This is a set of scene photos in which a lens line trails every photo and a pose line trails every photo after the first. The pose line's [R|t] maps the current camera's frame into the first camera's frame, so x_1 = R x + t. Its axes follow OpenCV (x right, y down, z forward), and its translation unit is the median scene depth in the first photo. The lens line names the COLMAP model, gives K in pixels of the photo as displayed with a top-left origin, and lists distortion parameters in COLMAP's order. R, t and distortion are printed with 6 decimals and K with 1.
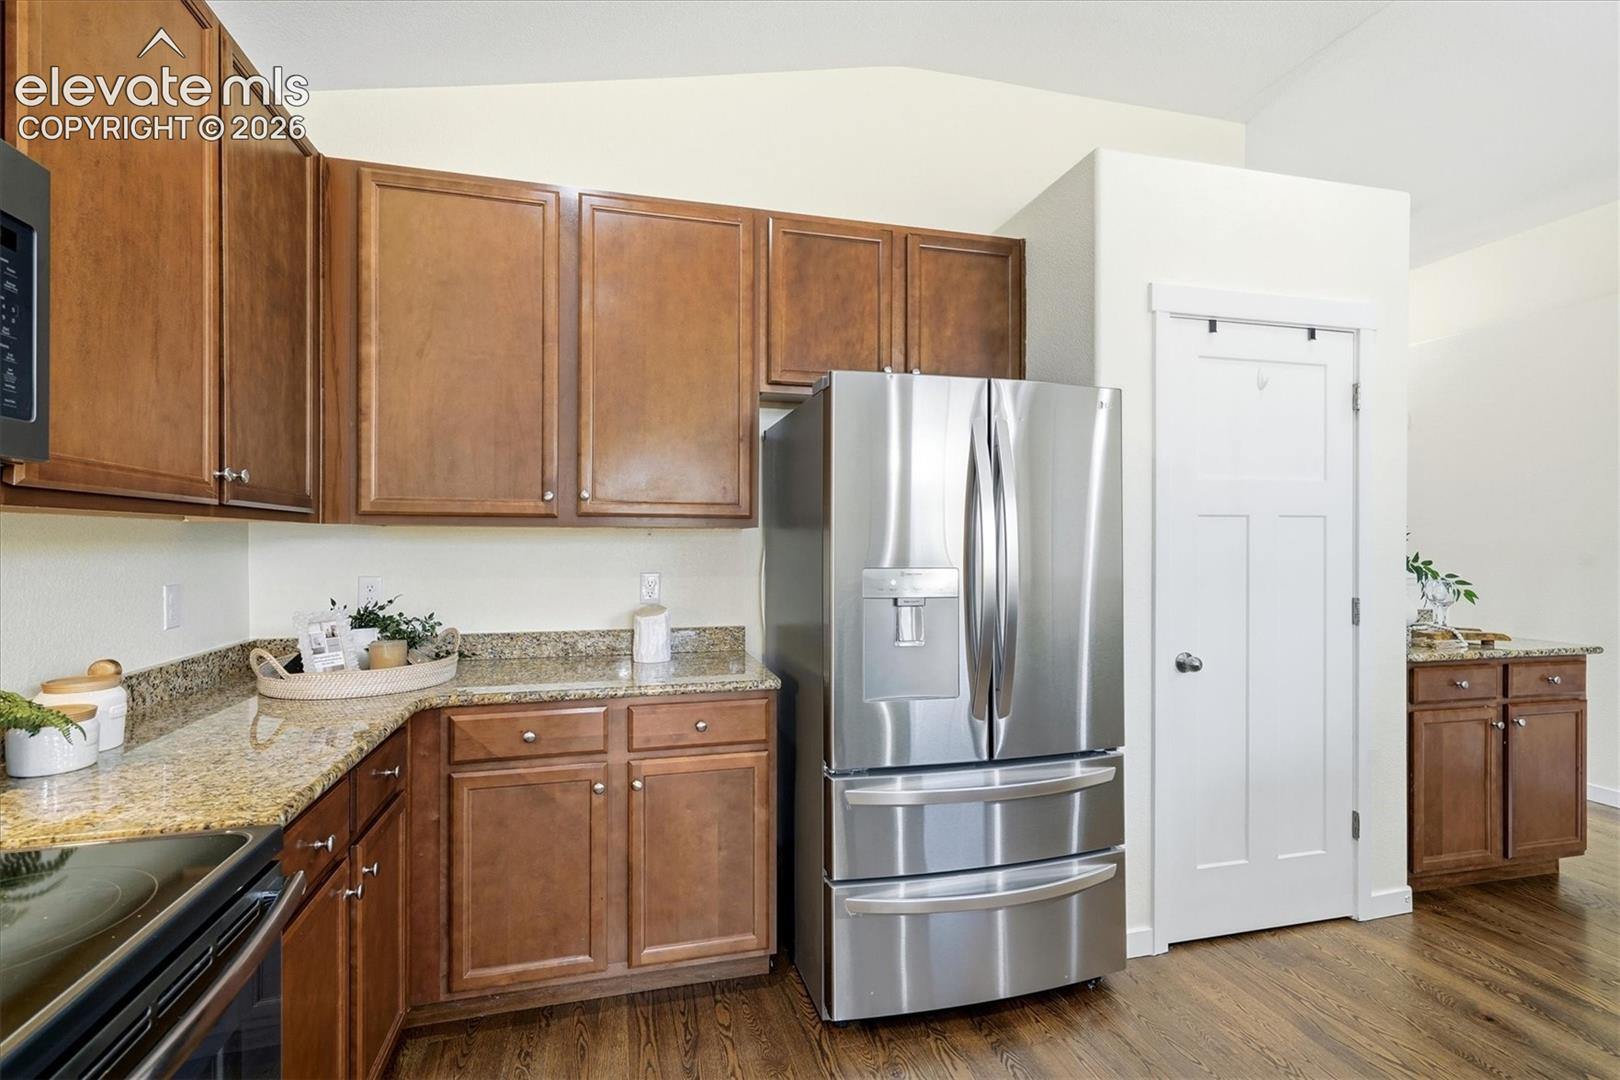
lens RADIAL K [[757.0, 0, 813.8], [0, 757.0, 542.3], [0, 0, 1]] dist [0.011331, -0.000266]
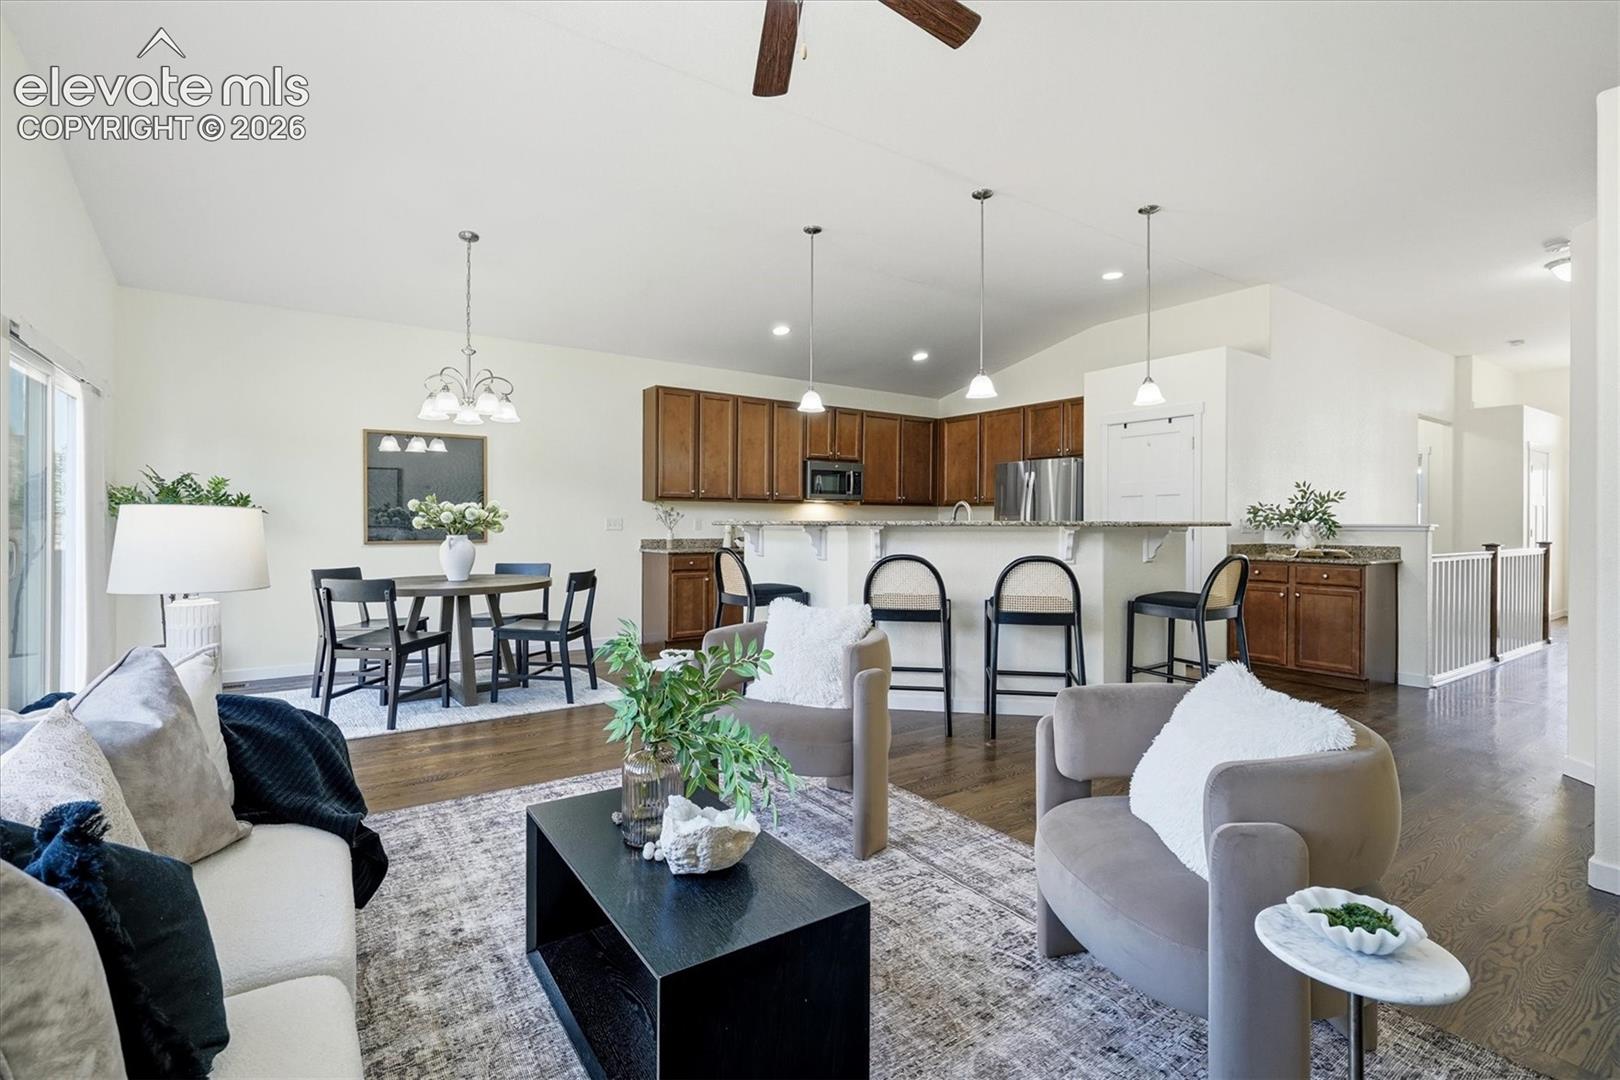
lens RADIAL K [[749.6, 0, 808.6], [0, 749.6, 530.2], [0, 0, 1]] dist [0.001211, 0.000169]
pose [[0.343406, 0.006399, -0.939165, 2.946792], [-0.006160, 0.999971, 0.004560, 0.088785], [0.939167, 0.004219, 0.343435, -1.072577]]
